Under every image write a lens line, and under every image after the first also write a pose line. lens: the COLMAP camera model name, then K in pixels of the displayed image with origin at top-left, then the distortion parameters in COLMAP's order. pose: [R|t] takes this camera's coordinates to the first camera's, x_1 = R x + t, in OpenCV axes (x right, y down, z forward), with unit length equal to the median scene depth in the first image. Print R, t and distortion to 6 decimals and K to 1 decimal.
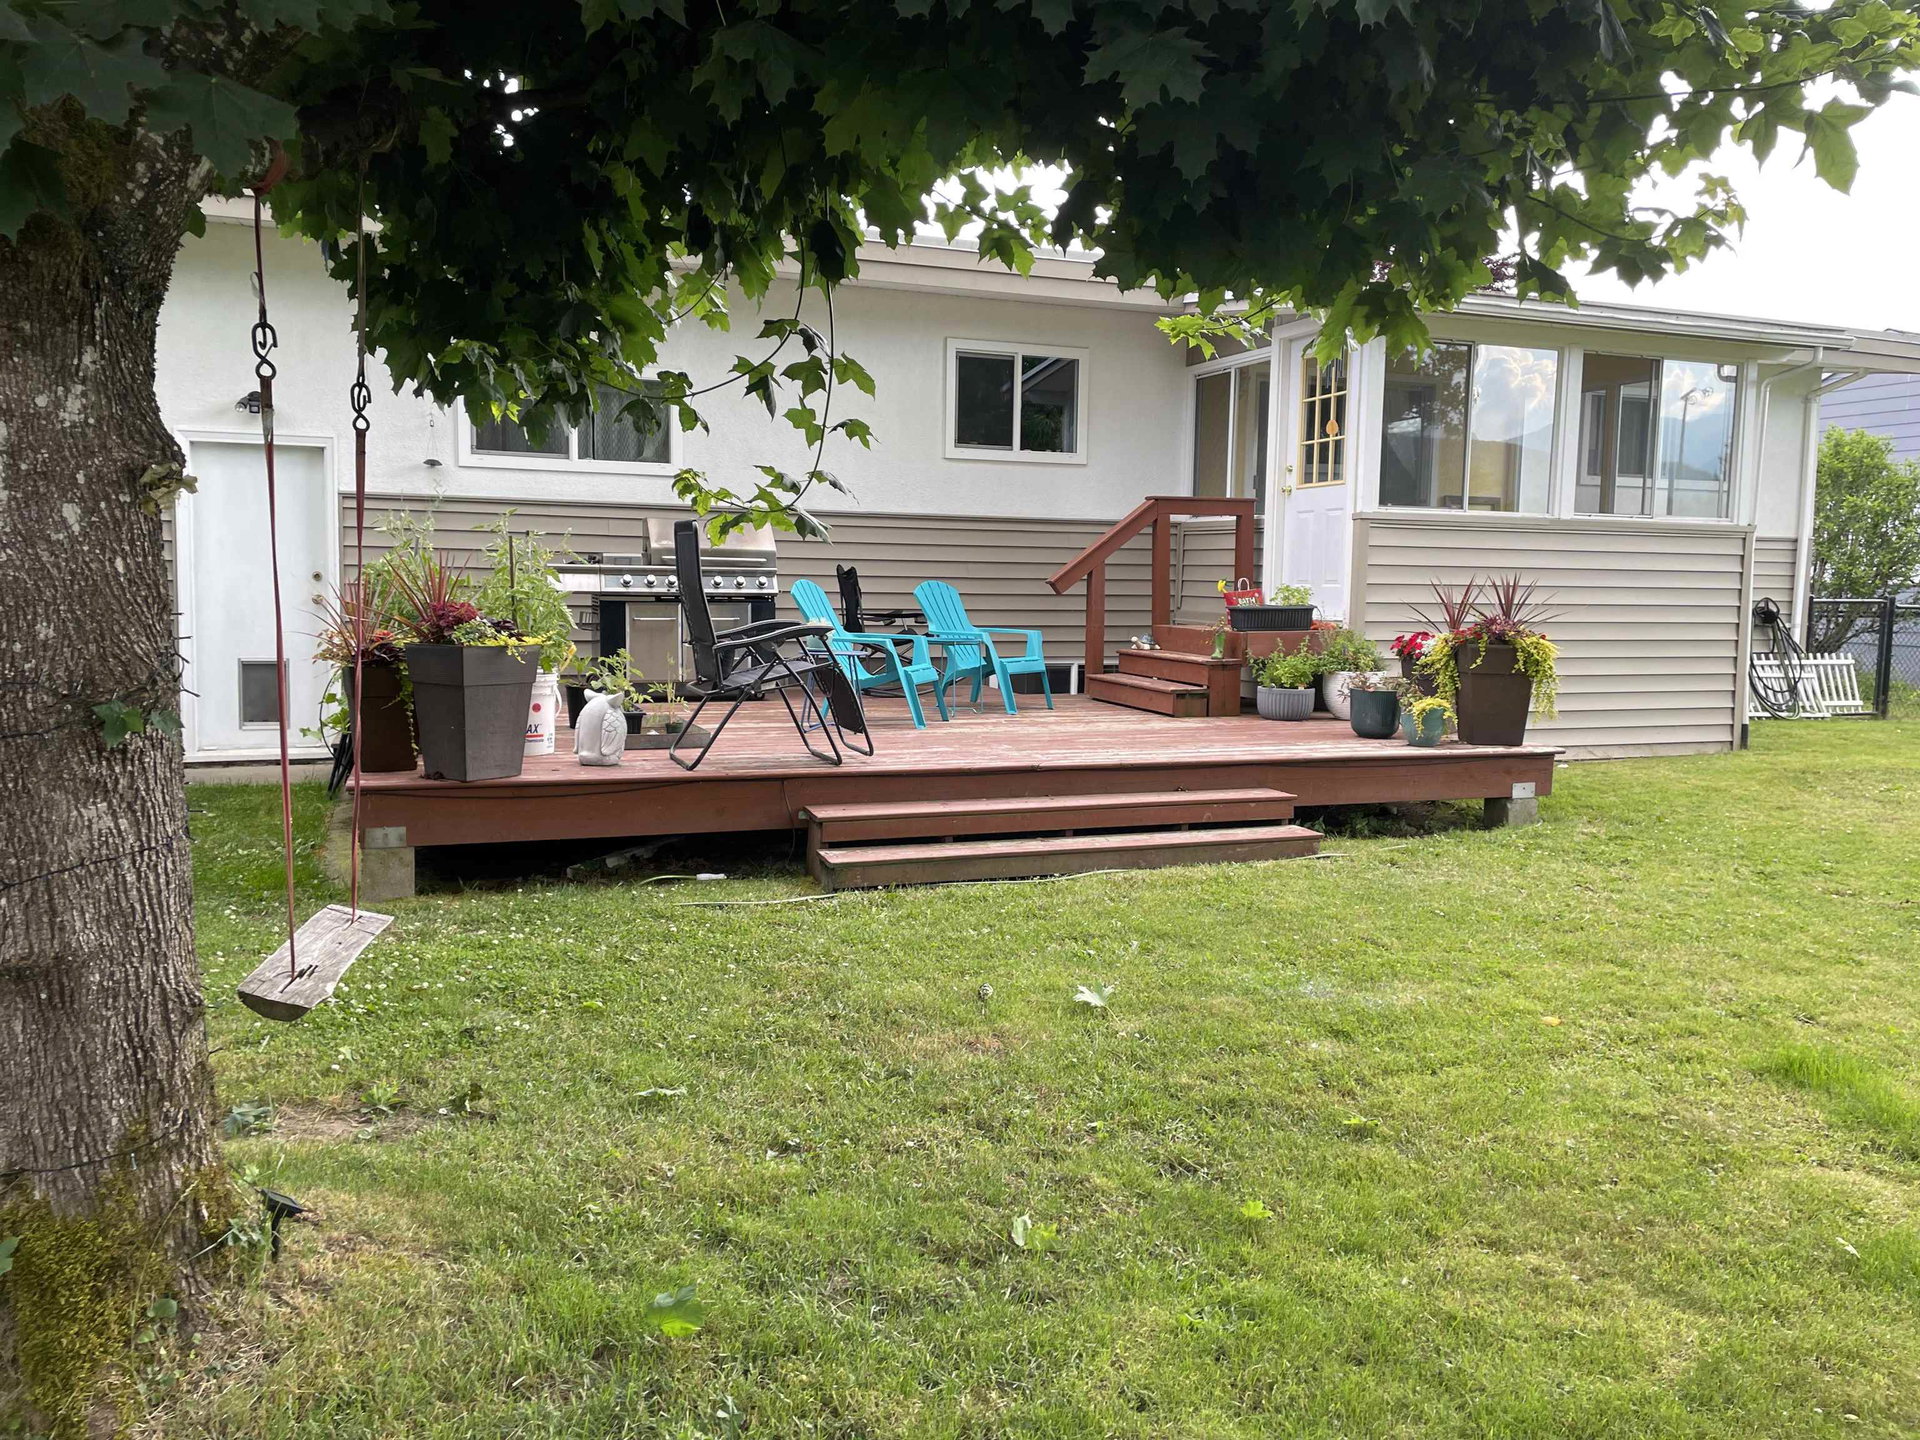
lens RADIAL K [[1427.5, 0, 960.0], [0, 1427.5, 720.0], [0, 0, 1]] dist [0.109574, -0.144208]
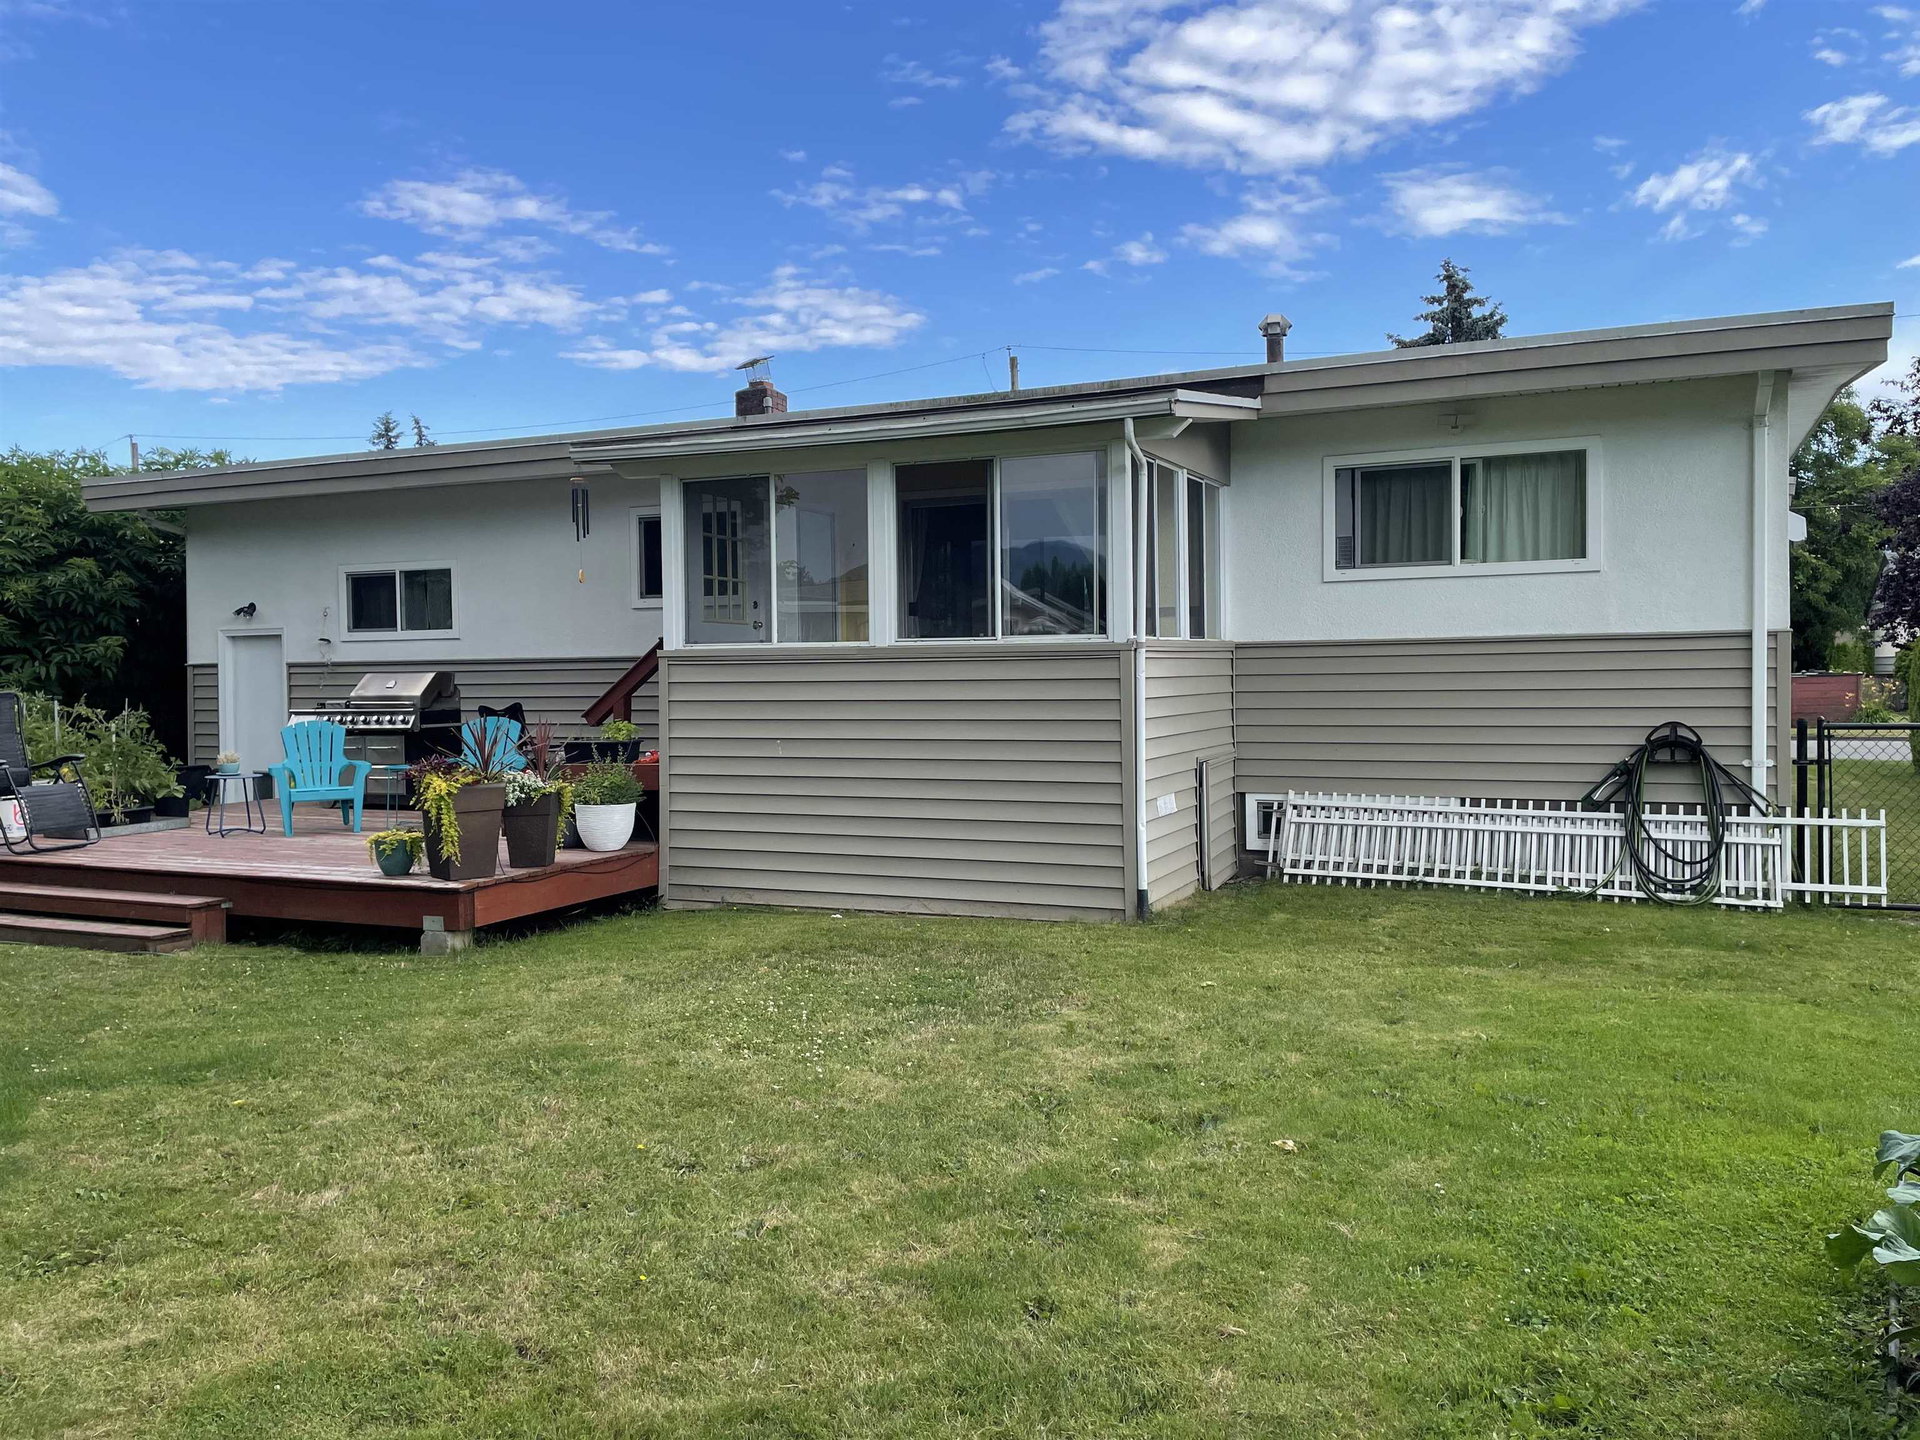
lens RADIAL K [[1427.5, 0, 960.0], [0, 1427.5, 720.0], [0, 0, 1]] dist [0.109574, -0.144208]
pose [[0.714359, -0.005009, -0.699762, 1.067319], [-0.045648, 0.997511, -0.053740, -0.045393], [0.698289, 0.070333, 0.712352, 0.389250]]
